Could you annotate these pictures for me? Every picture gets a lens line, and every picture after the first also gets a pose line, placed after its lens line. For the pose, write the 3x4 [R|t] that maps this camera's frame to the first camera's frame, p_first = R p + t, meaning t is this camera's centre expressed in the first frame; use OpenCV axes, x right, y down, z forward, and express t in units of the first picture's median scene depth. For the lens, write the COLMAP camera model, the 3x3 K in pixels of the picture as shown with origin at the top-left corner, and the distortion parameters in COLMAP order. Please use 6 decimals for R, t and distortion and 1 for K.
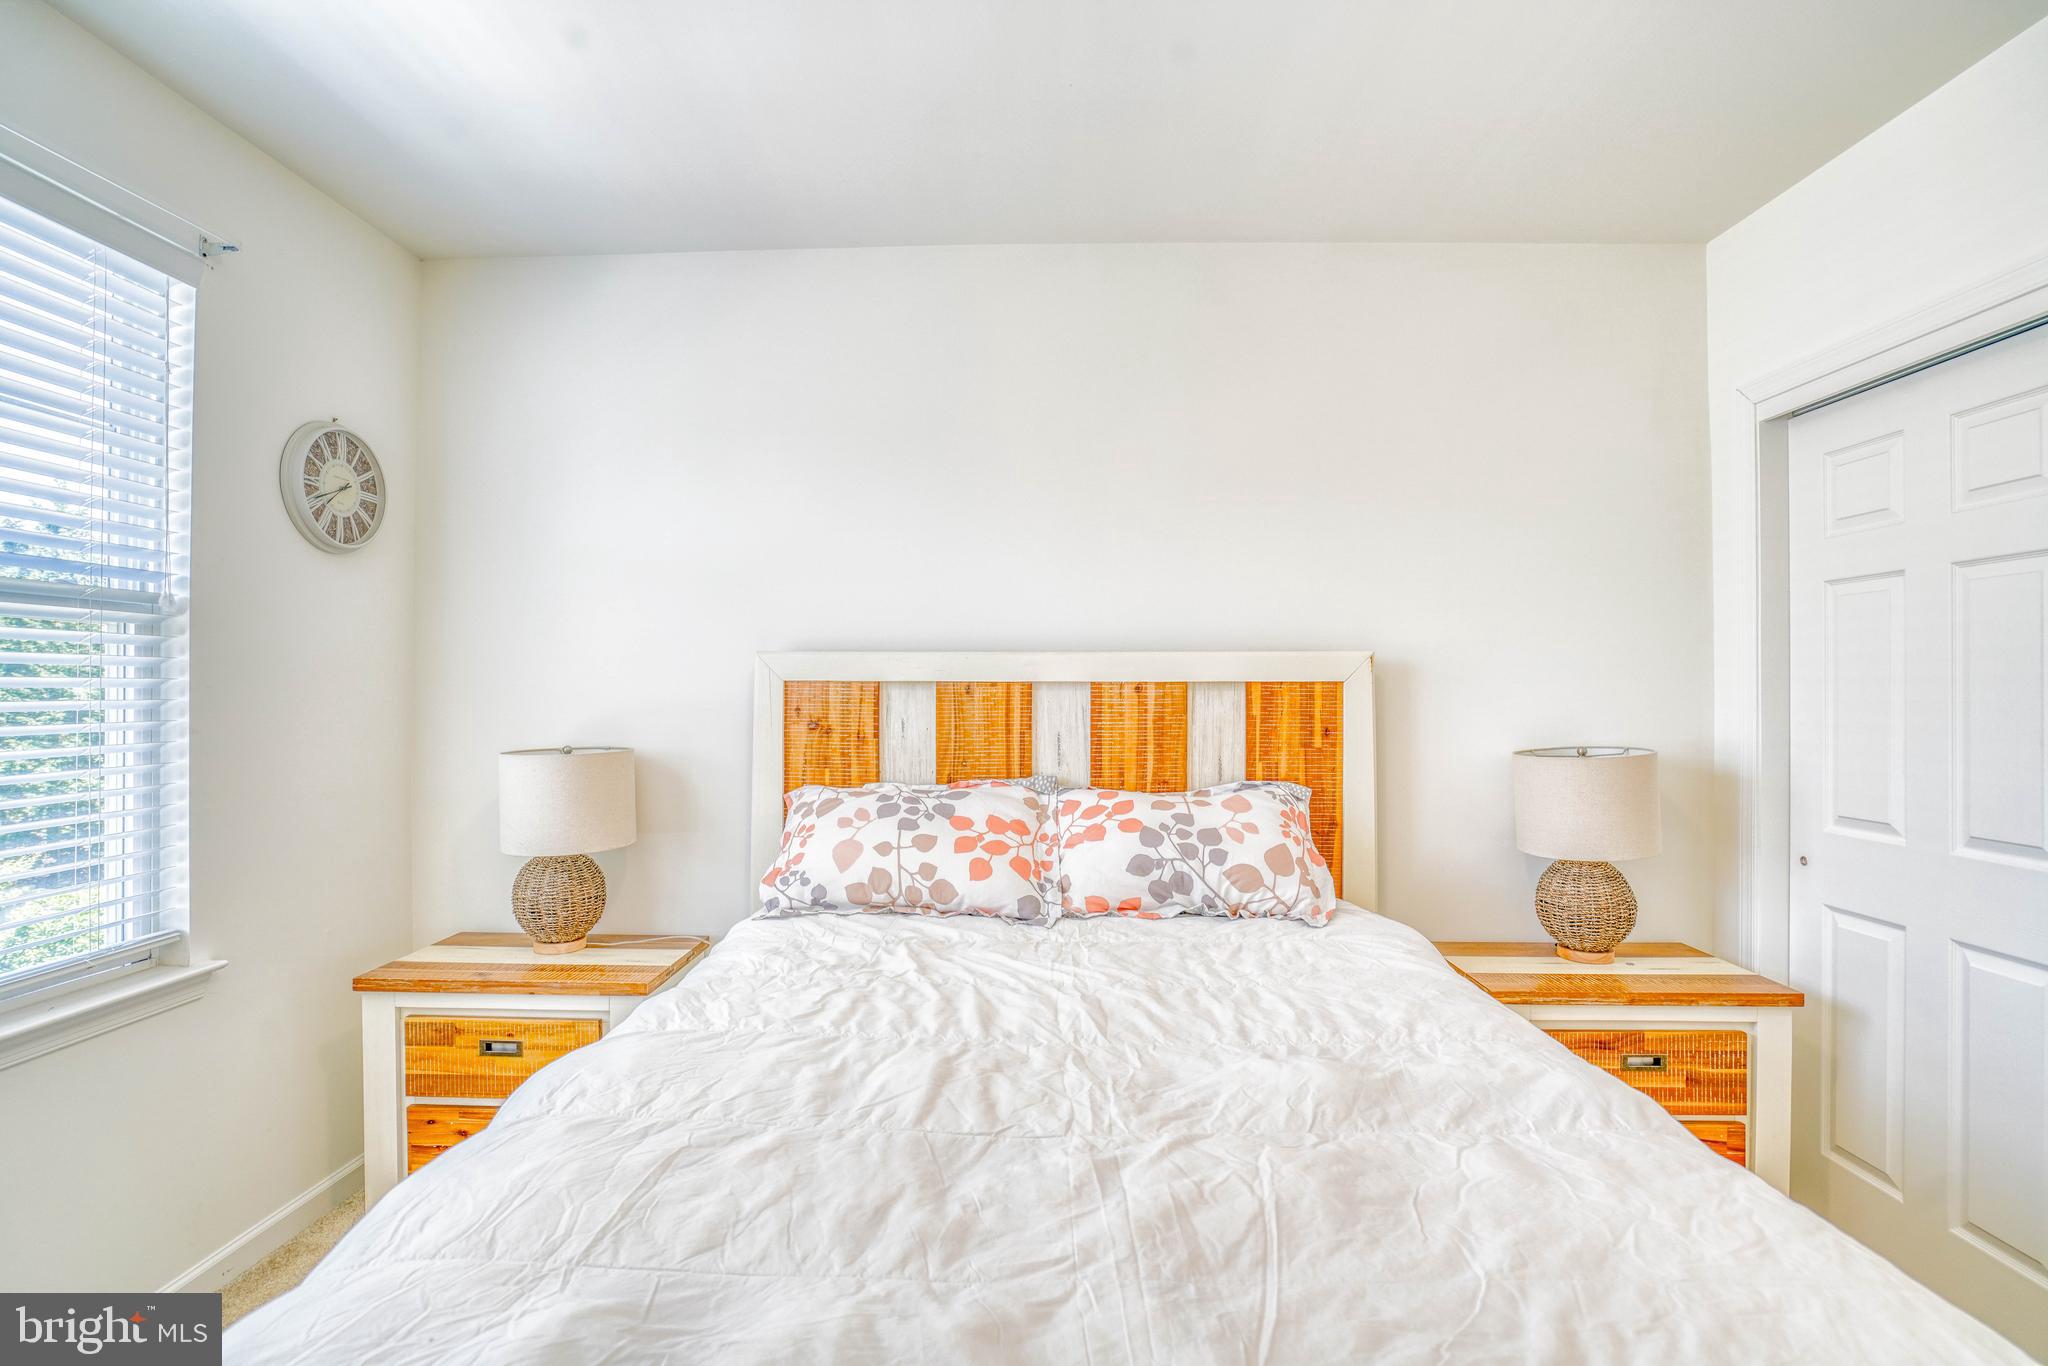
lens RADIAL K [[964.8, 0, 1030.4], [0, 964.8, 654.0], [0, 0, 1]] dist [-0.057202, 0.020871]
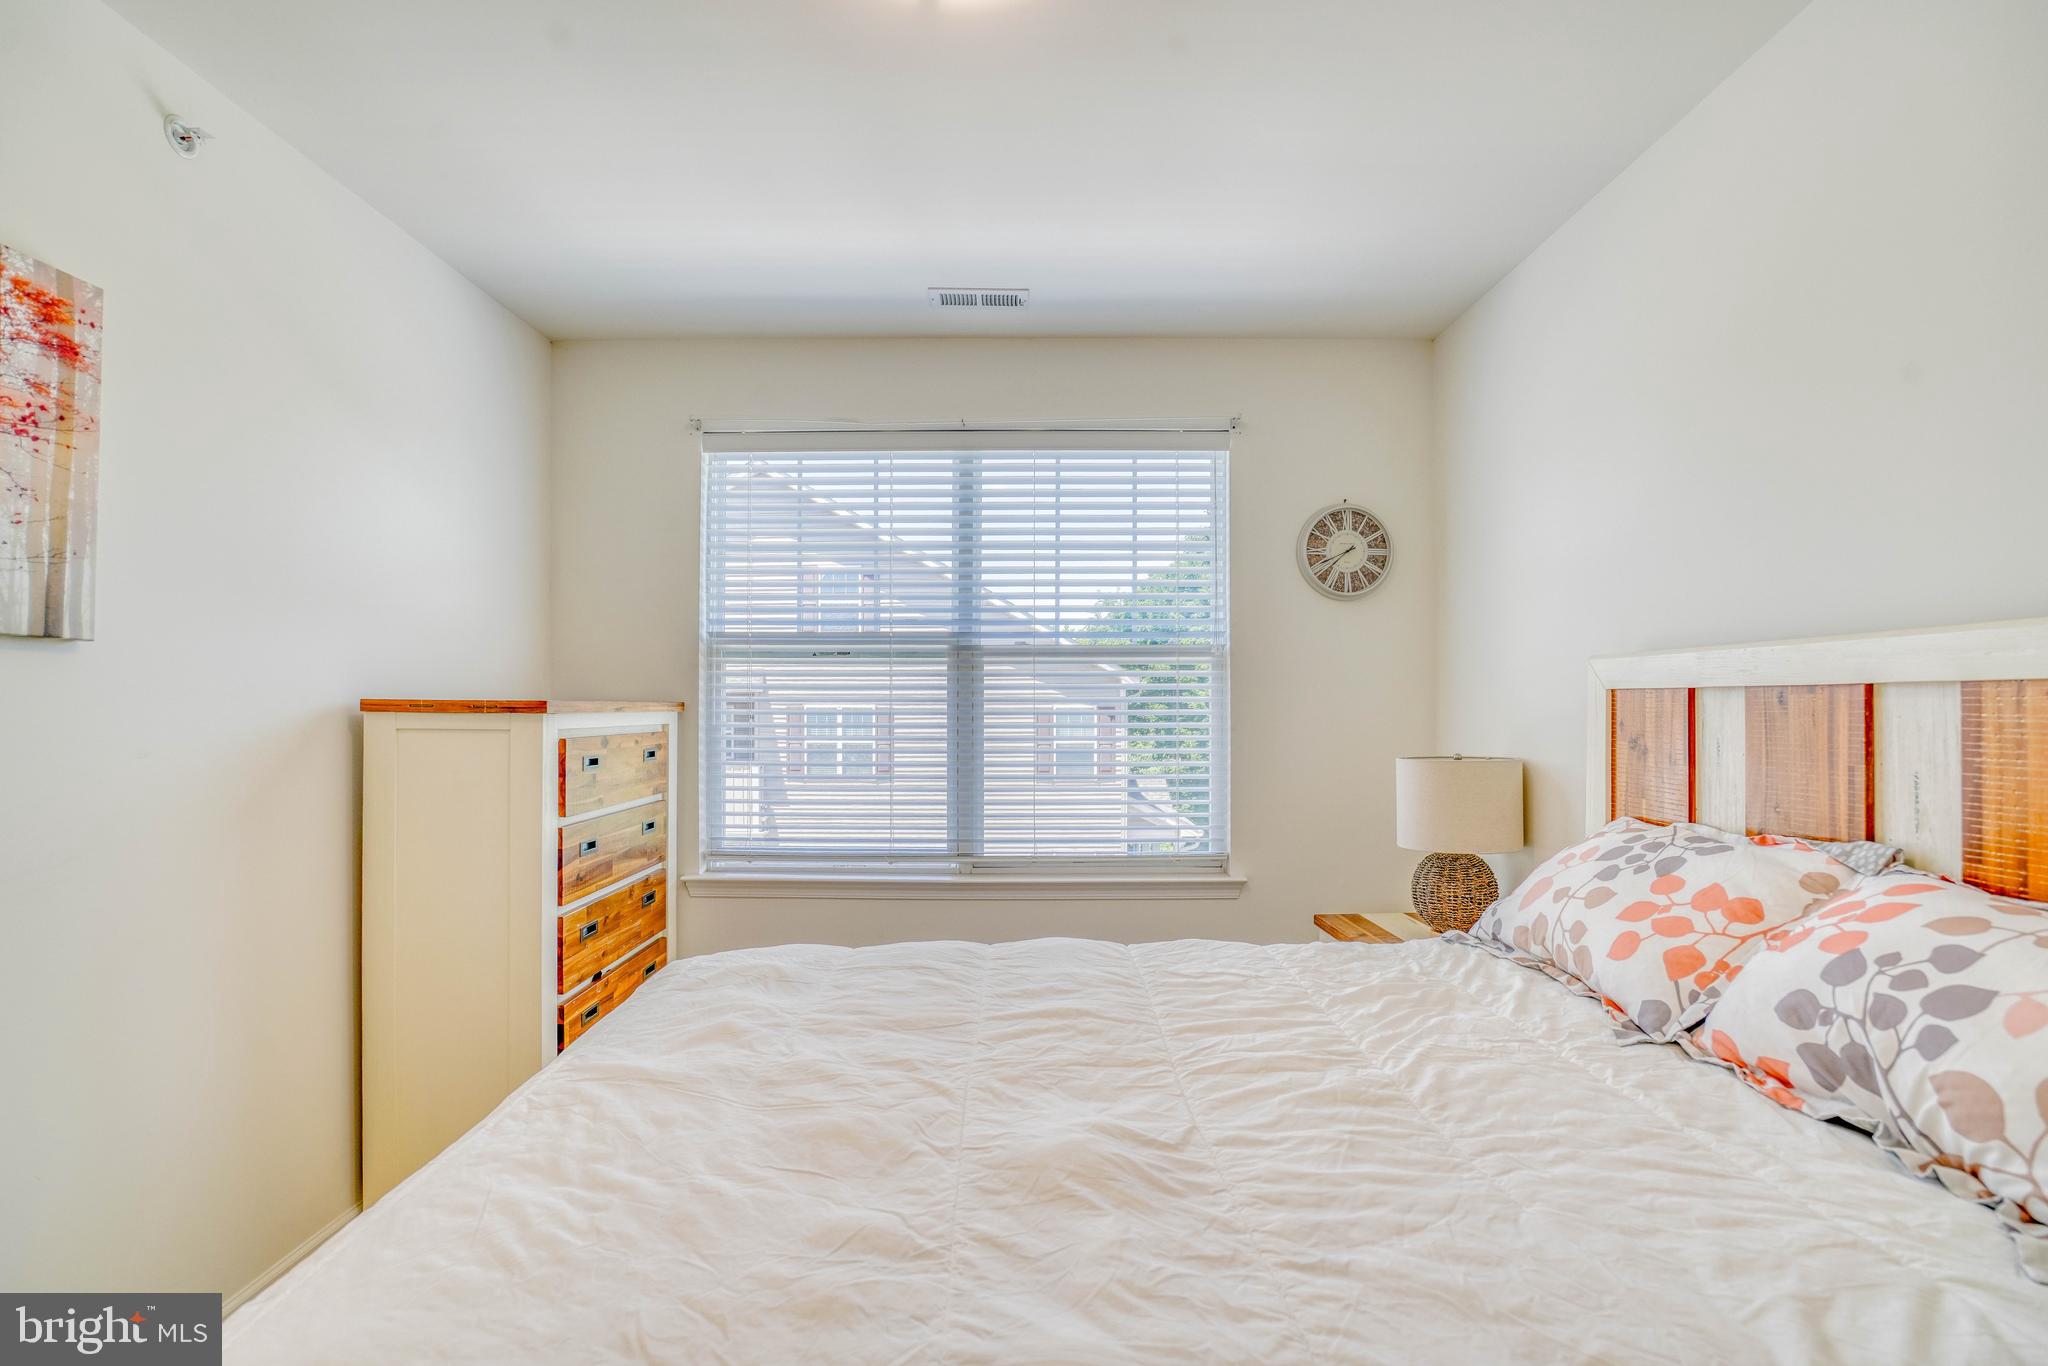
lens RADIAL K [[964.8, 0, 1013.2], [0, 964.8, 689.3], [0, 0, 1]] dist [-0.057202, 0.020871]
pose [[0.022764, -0.017588, -0.999586, 0.601883], [0.039630, 0.999075, -0.016676, 0.022004], [0.998955, -0.039234, 0.023440, 0.489487]]
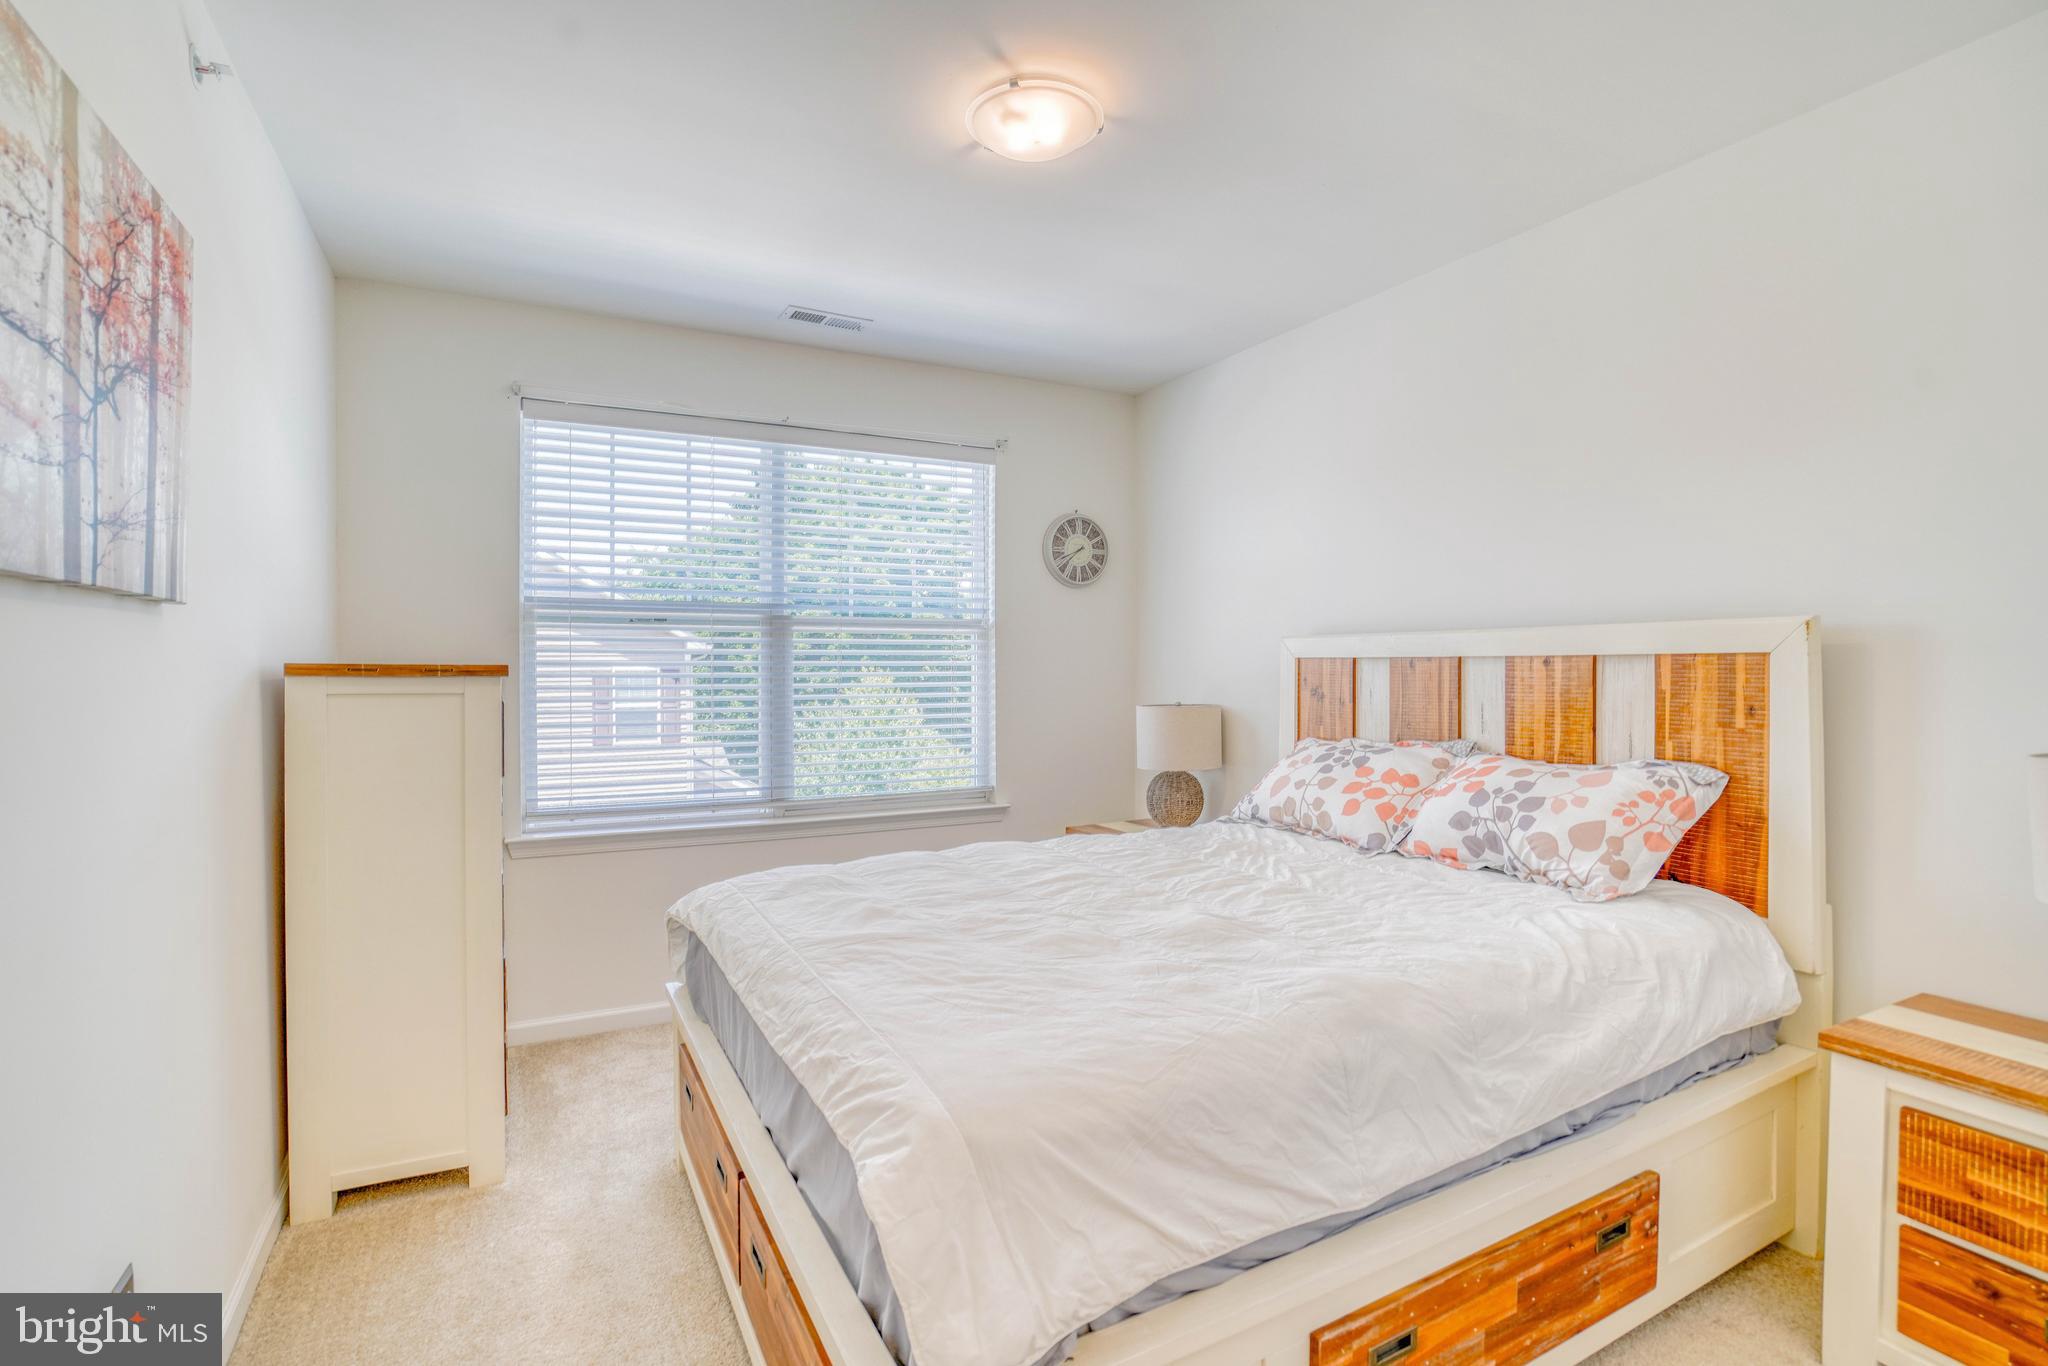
lens RADIAL K [[964.8, 0, 997.0], [0, 964.8, 671.0], [0, 0, 1]] dist [-0.057202, 0.020871]
pose [[0.475058, 0.001193, -0.879954, 0.761186], [0.037251, 0.999075, 0.021465, 0.002726], [0.879166, -0.042976, 0.474574, 0.012822]]
